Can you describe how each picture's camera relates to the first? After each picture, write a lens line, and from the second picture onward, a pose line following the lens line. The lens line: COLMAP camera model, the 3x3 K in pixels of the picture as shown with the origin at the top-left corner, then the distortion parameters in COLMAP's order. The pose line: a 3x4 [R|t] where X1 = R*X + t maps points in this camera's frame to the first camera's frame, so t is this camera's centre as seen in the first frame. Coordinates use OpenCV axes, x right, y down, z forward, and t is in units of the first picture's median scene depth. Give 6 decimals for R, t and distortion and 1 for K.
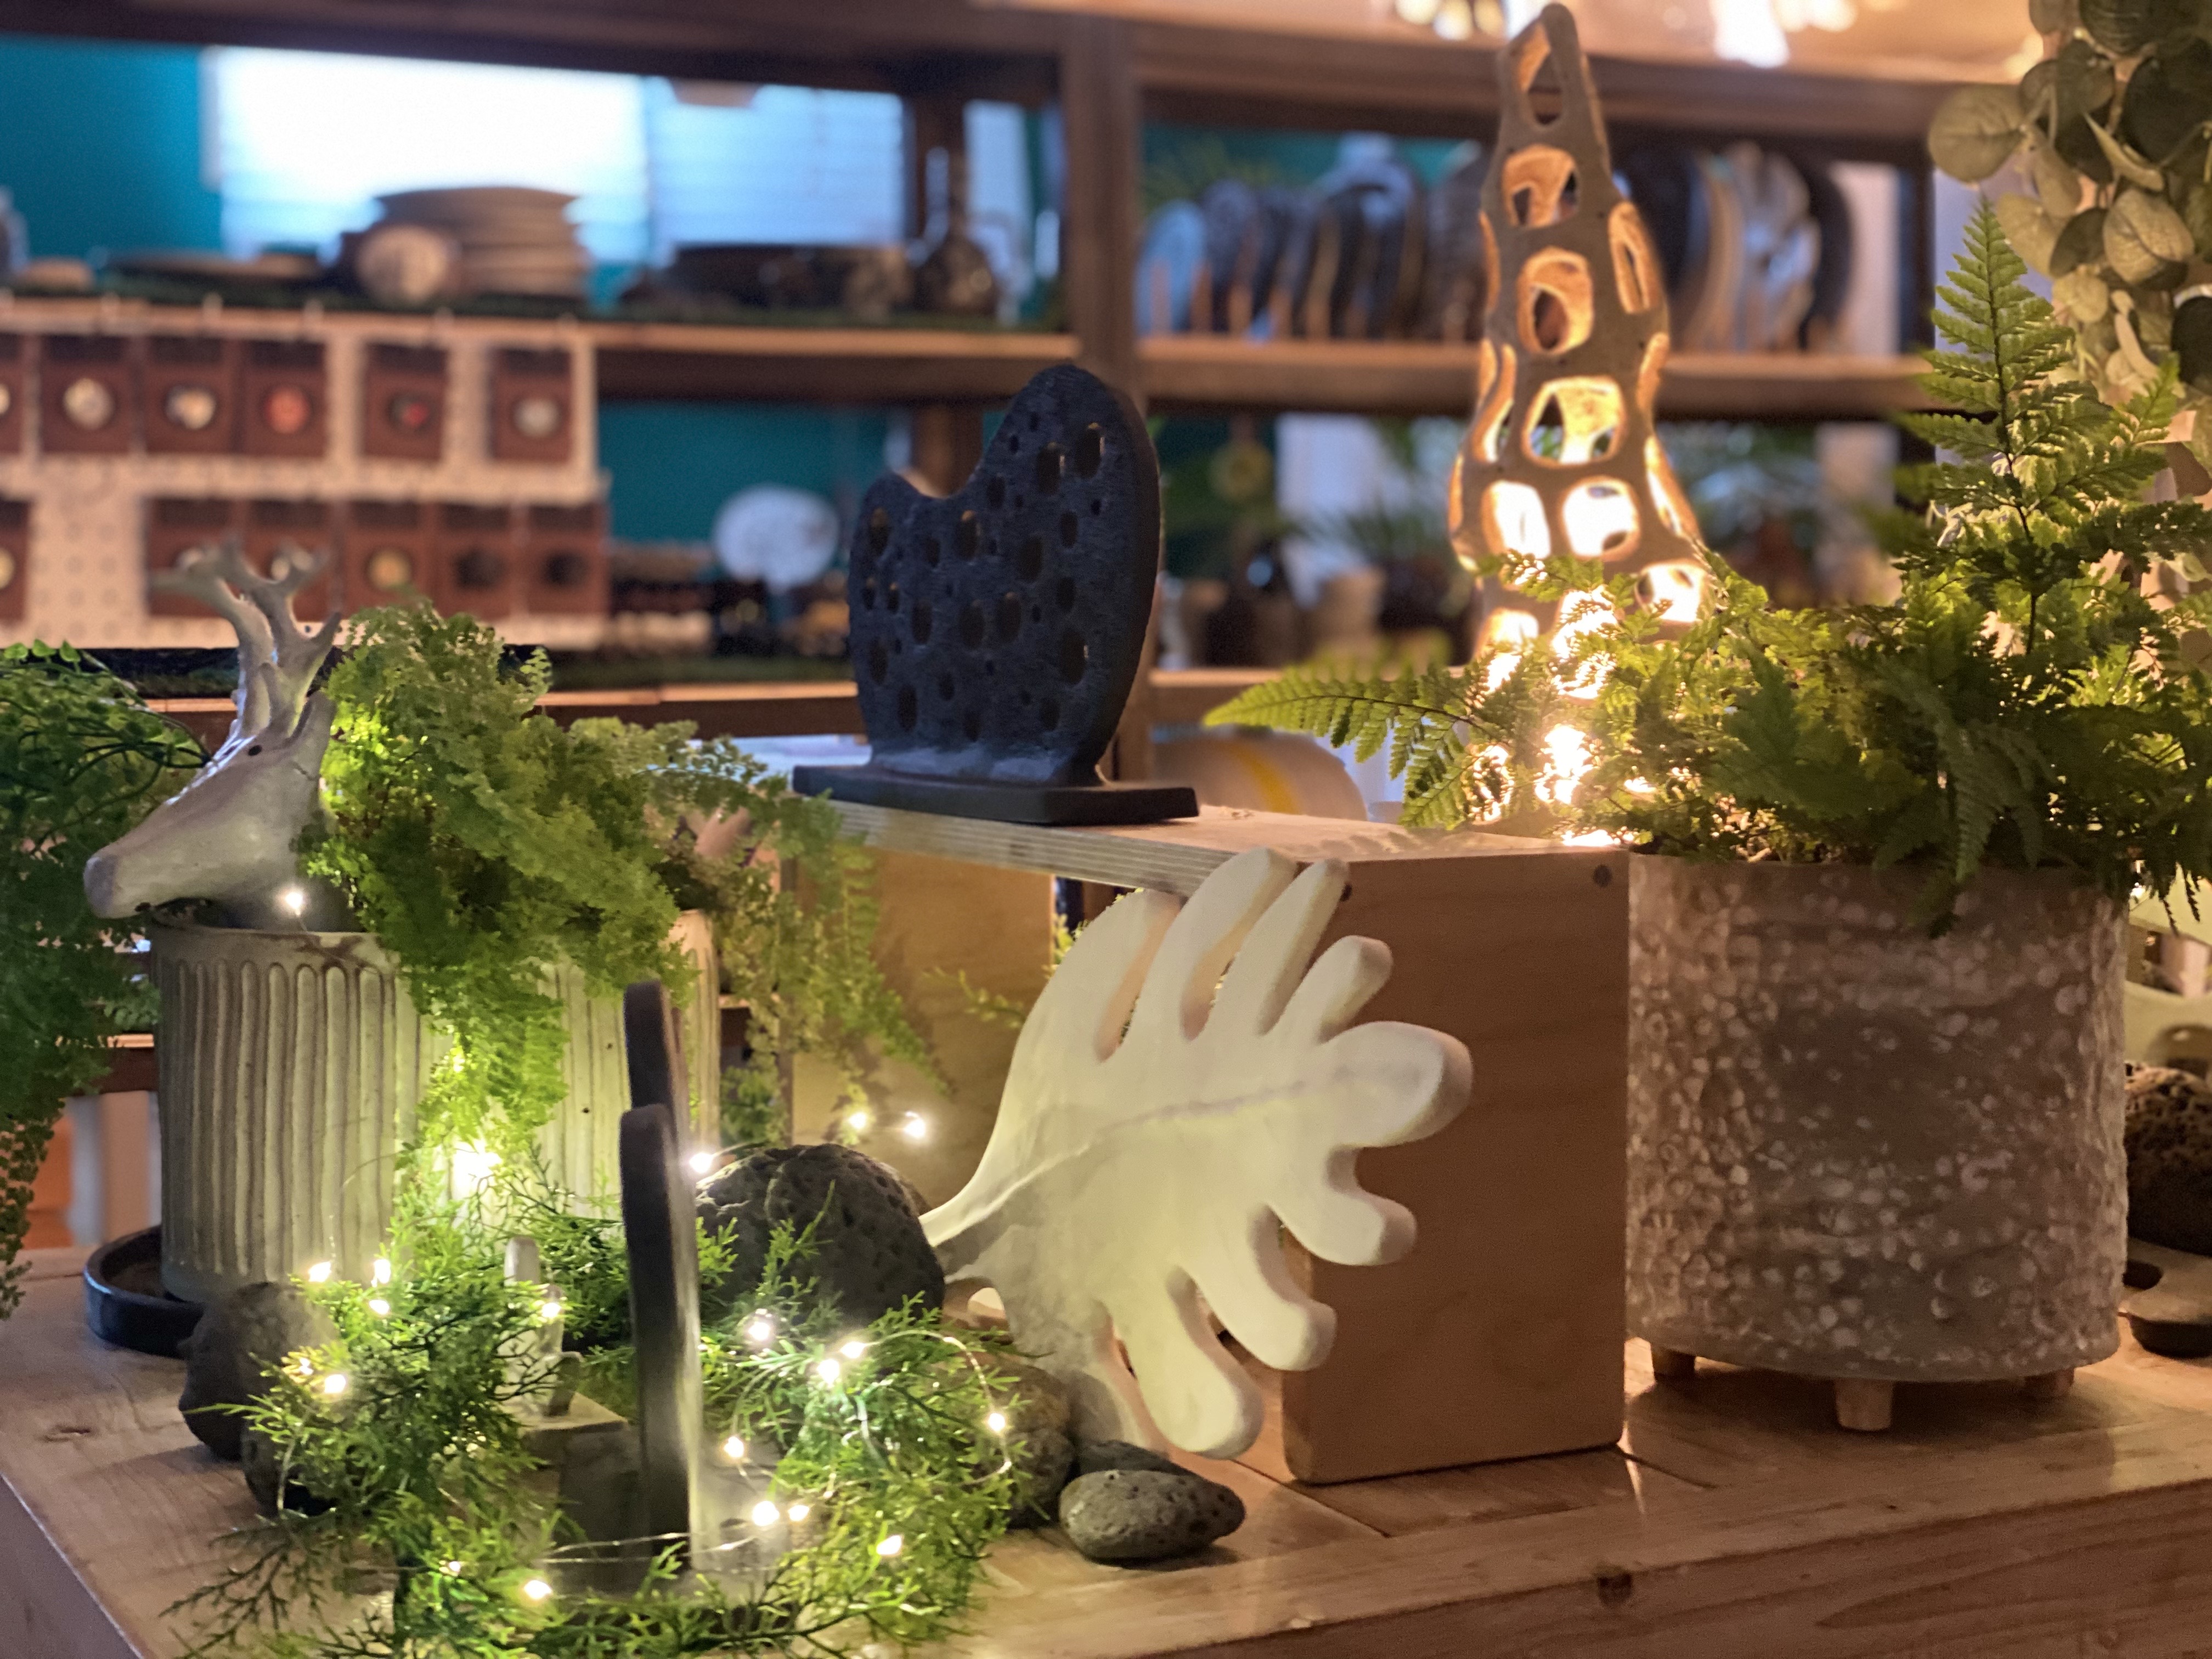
lens RADIAL K [[3290.9, 0, 1104.9], [0, 3290.9, 817.2], [0, 0, 1]] dist [0.070707, 0.000000]
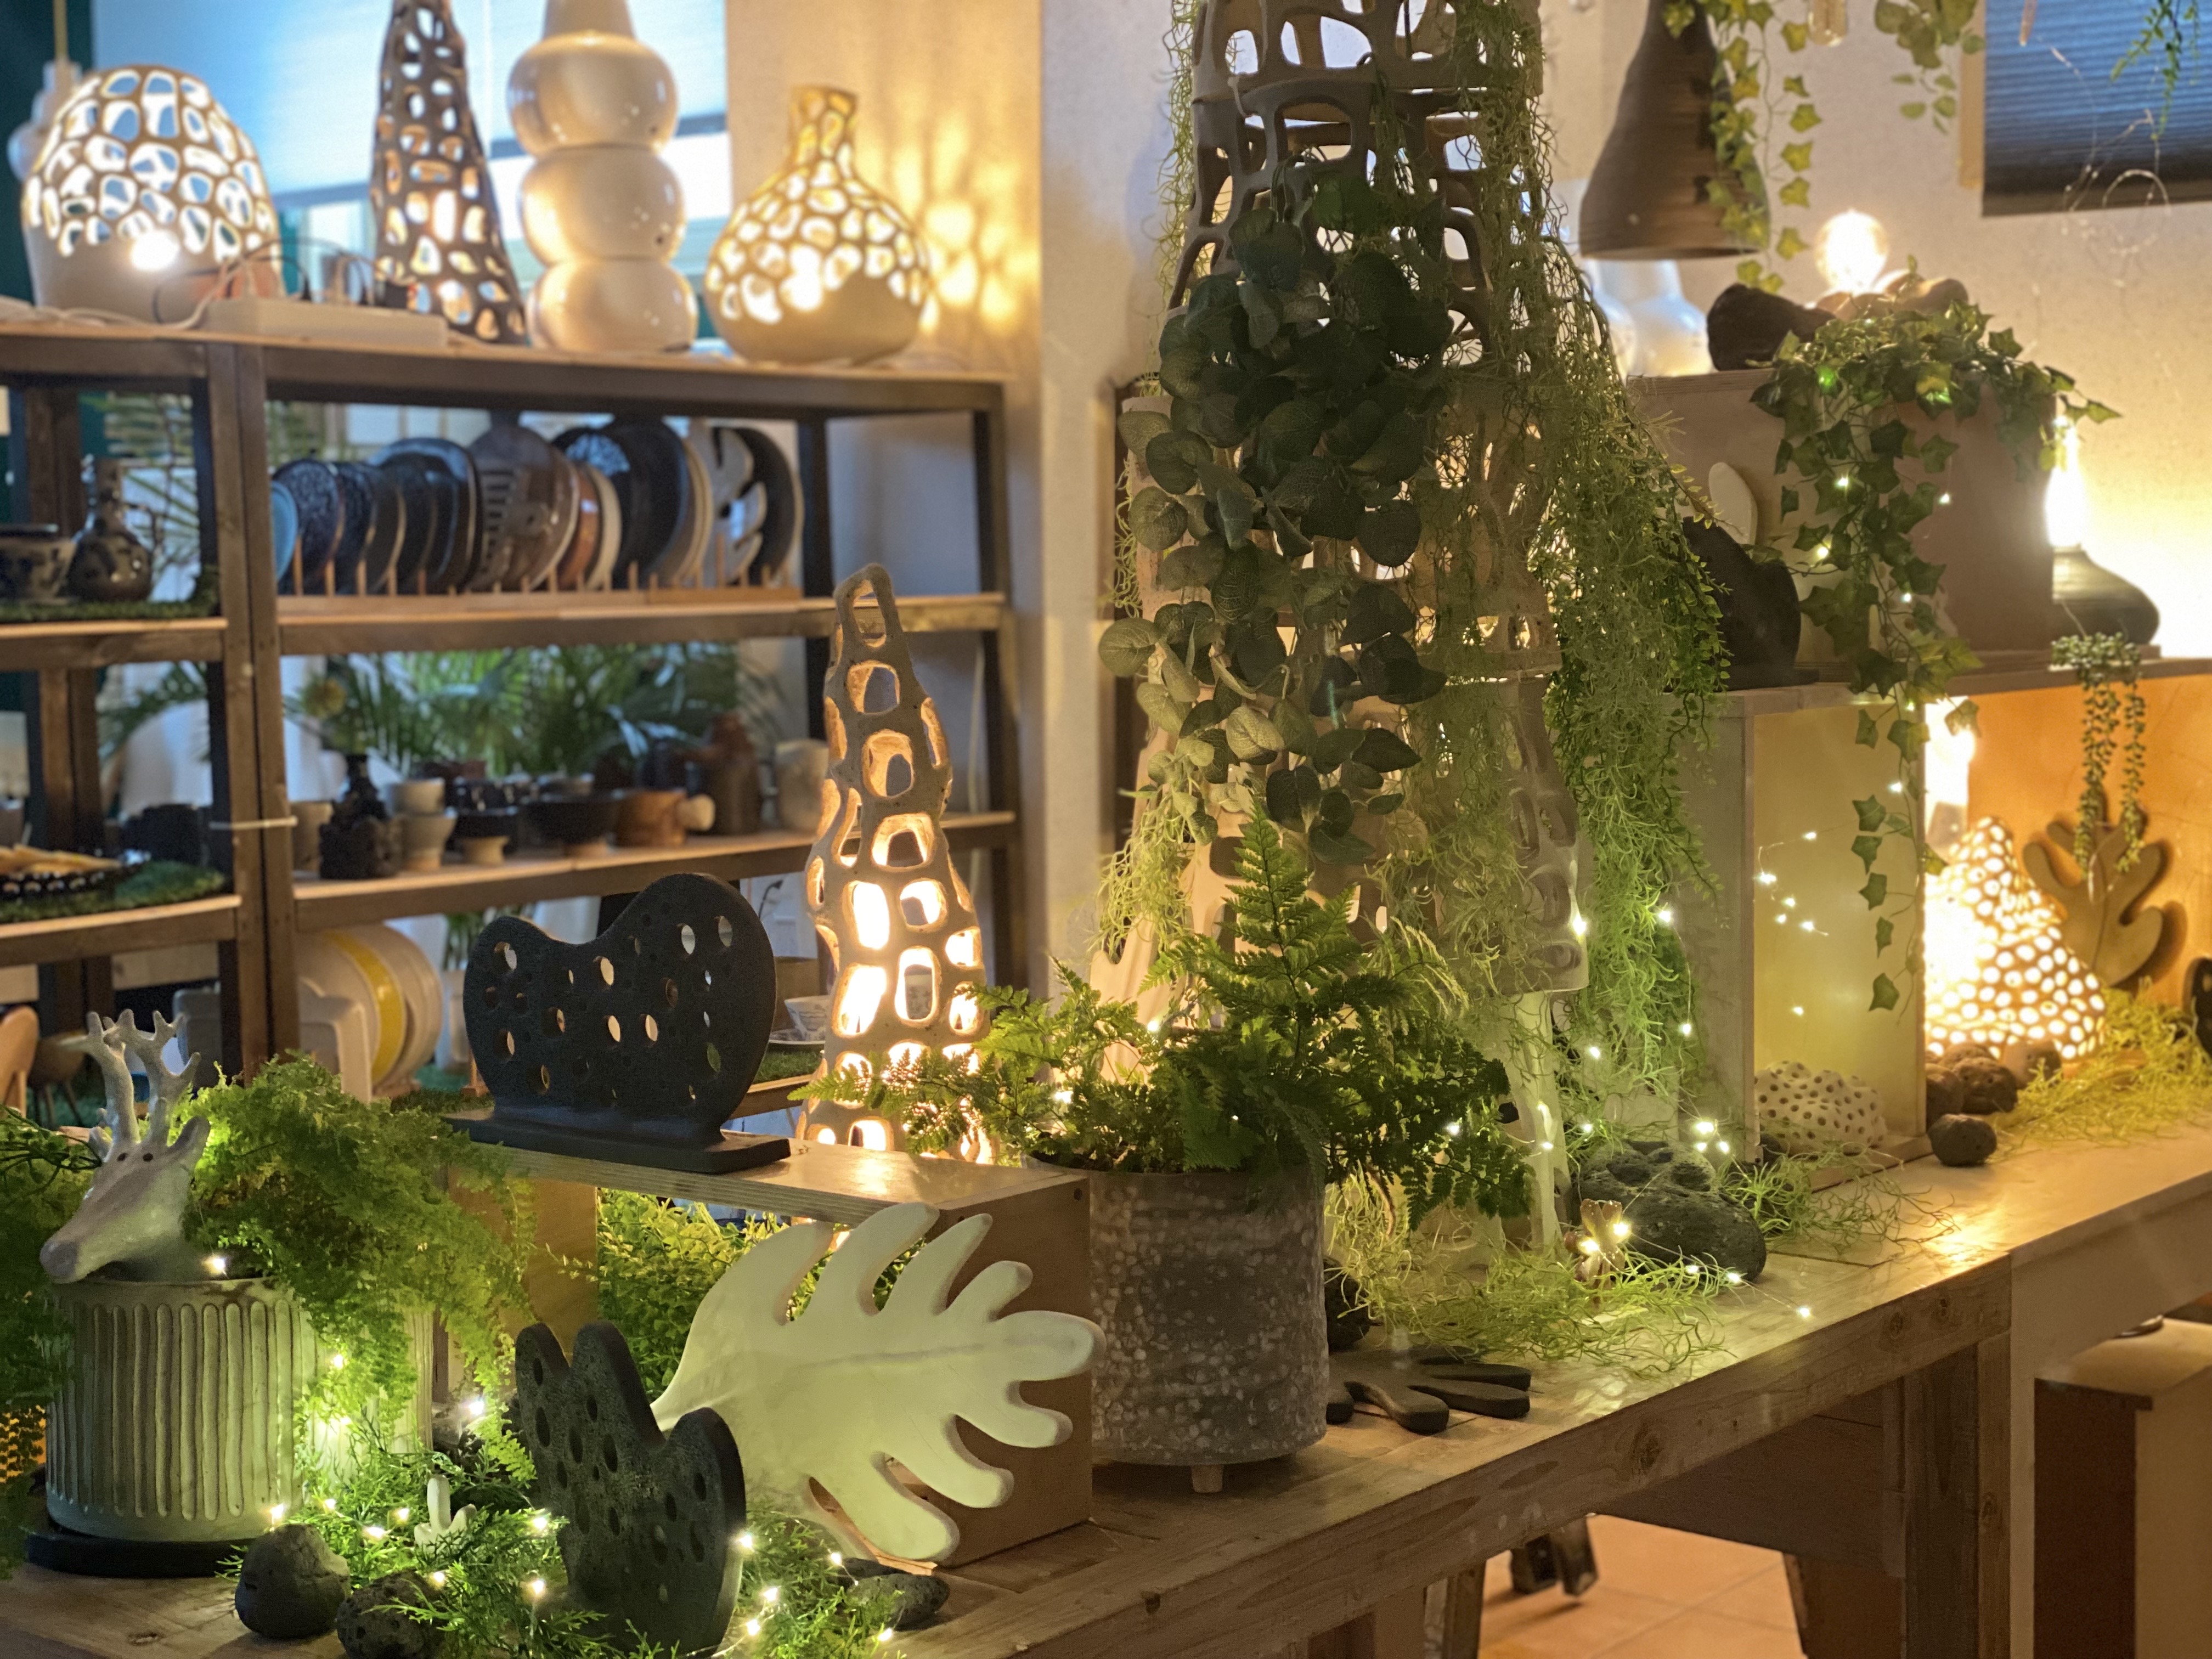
lens RADIAL K [[3290.9, 0, 1113.6], [0, 3290.9, 832.9], [0, 0, 1]] dist [0.070707, 0.000000]
pose [[0.914650, -0.038339, 0.402425, -0.502636], [0.034331, 0.999263, 0.017171, -0.193875], [-0.402787, -0.001890, 0.915292, -0.570904]]
